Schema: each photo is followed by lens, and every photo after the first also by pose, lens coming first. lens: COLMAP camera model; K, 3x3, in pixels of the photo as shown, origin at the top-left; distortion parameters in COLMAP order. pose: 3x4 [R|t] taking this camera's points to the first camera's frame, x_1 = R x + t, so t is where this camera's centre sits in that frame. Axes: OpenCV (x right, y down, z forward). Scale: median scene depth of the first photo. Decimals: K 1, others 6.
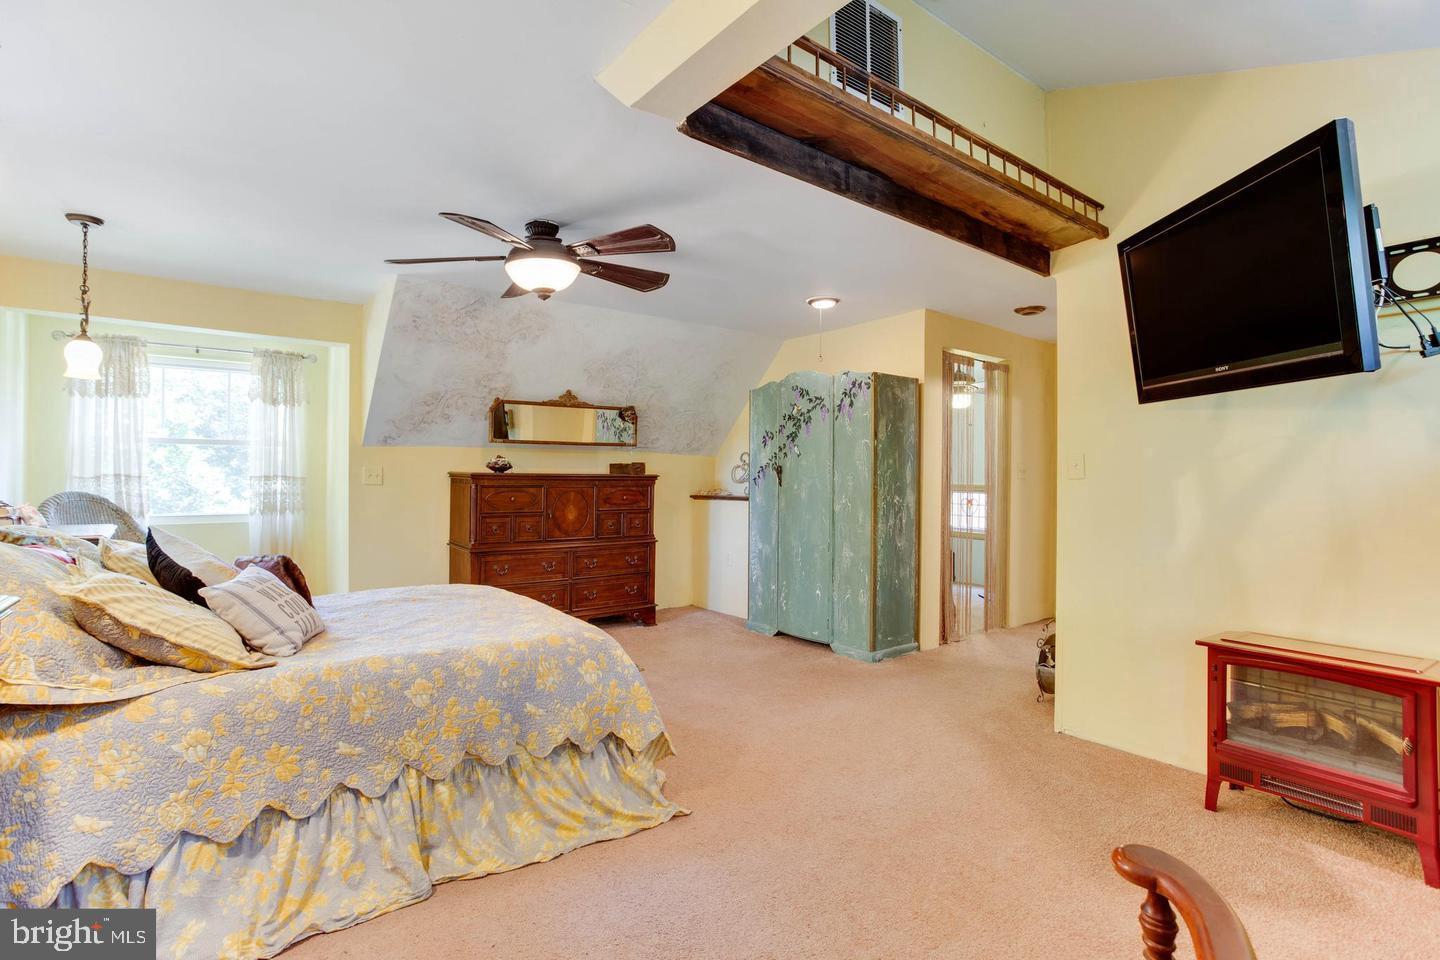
lens RADIAL K [[720.1, 0, 719.3], [0, 720.1, 476.0], [0, 0, 1]] dist [-0.028416, 0.001079]
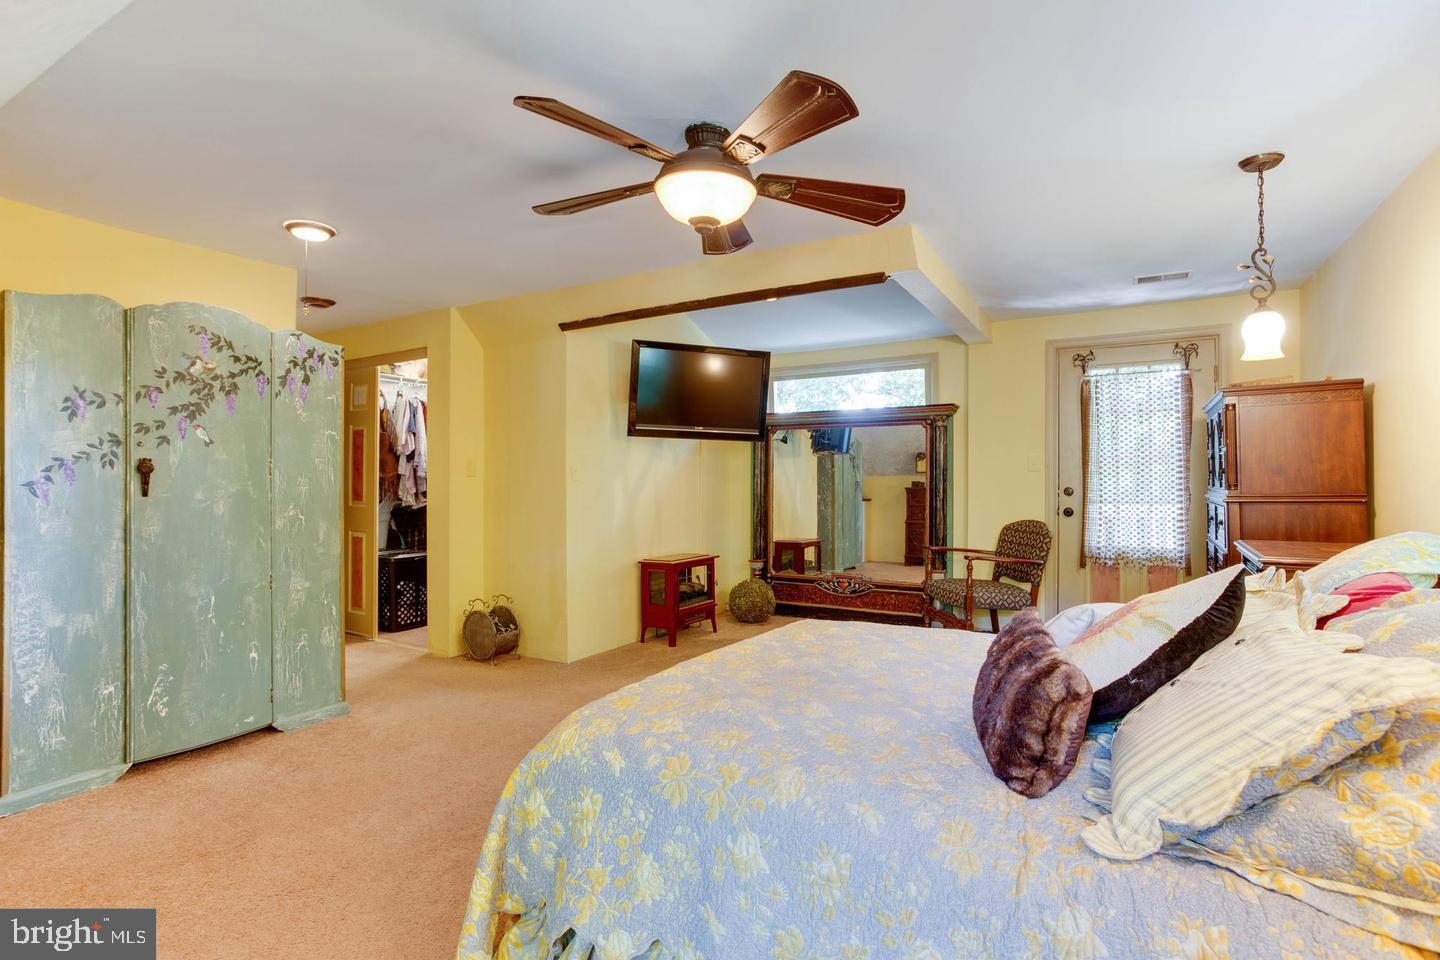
lens RADIAL K [[720.1, 0, 719.3], [0, 720.1, 476.0], [0, 0, 1]] dist [-0.028416, 0.001079]
pose [[-0.403760, 0.001397, 0.914864, -0.611812], [-0.002397, 0.999994, -0.002585, -0.001154], [-0.914862, -0.003237, -0.403754, 0.853434]]
